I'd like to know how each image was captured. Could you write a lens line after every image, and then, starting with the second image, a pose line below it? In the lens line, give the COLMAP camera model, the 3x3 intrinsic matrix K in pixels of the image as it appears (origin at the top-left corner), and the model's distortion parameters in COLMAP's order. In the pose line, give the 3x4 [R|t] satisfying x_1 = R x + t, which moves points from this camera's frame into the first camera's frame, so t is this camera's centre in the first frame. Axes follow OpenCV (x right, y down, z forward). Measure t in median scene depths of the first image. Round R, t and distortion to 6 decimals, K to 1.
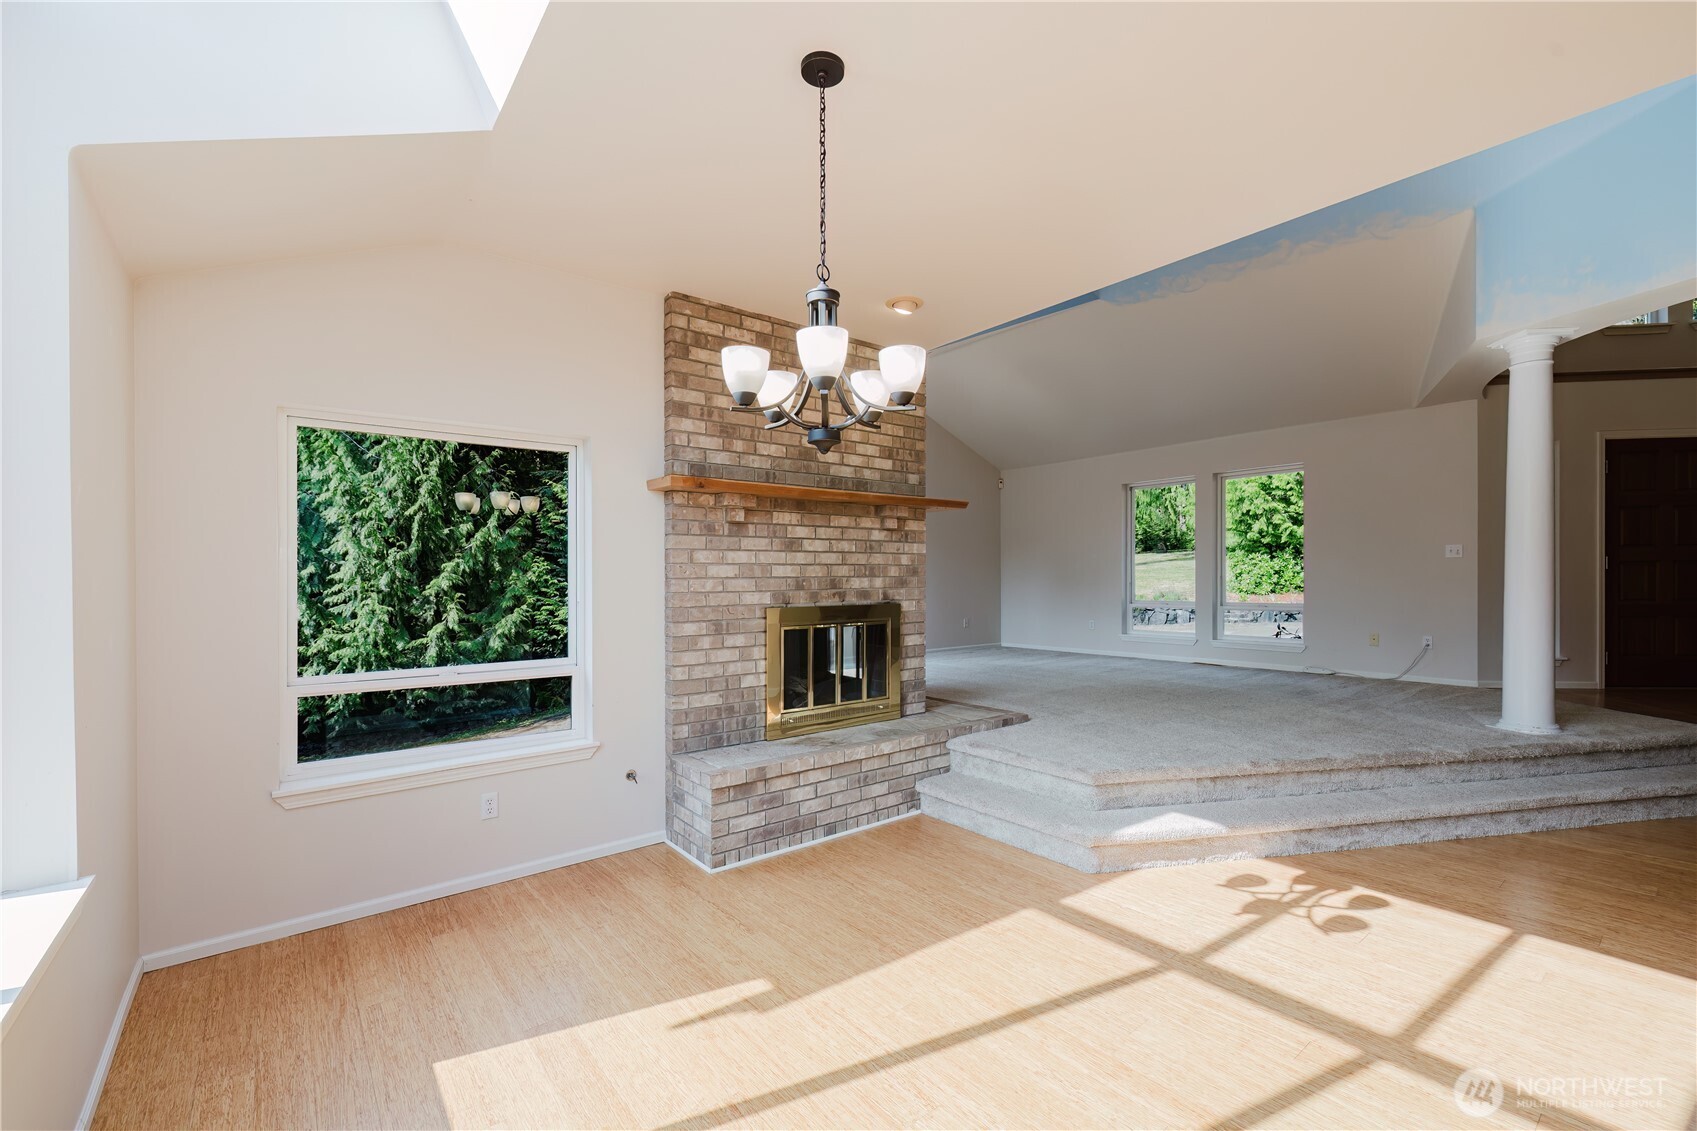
lens RADIAL K [[725.6, 0, 850.2], [0, 725.6, 572.6], [0, 0, 1]] dist [0.001037, 0.000079]
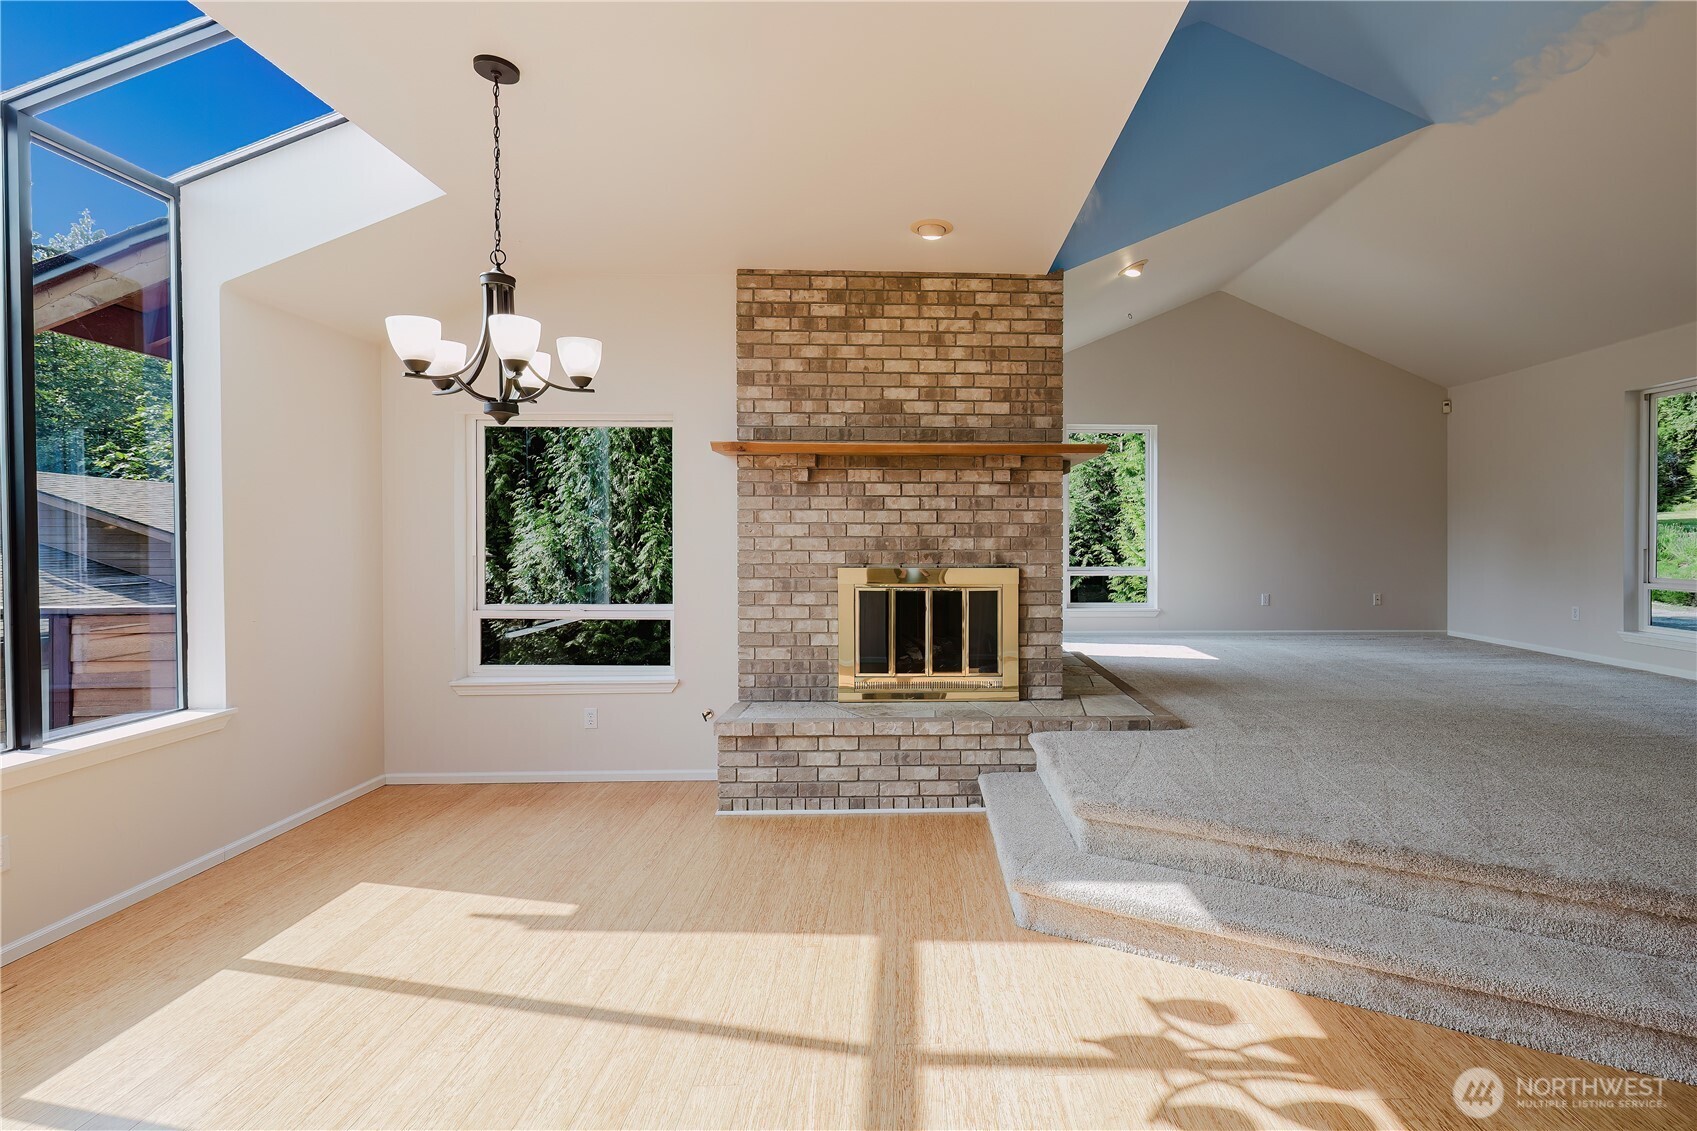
lens RADIAL K [[735.5, 0, 848.5], [0, 735.5, 534.5], [0, 0, 1]] dist [-0.000937, -0.000303]
pose [[0.801738, 0.007524, -0.597628, 0.523667], [-0.002871, 0.999958, 0.008737, -0.005594], [0.597668, -0.005289, 0.801726, 0.218847]]
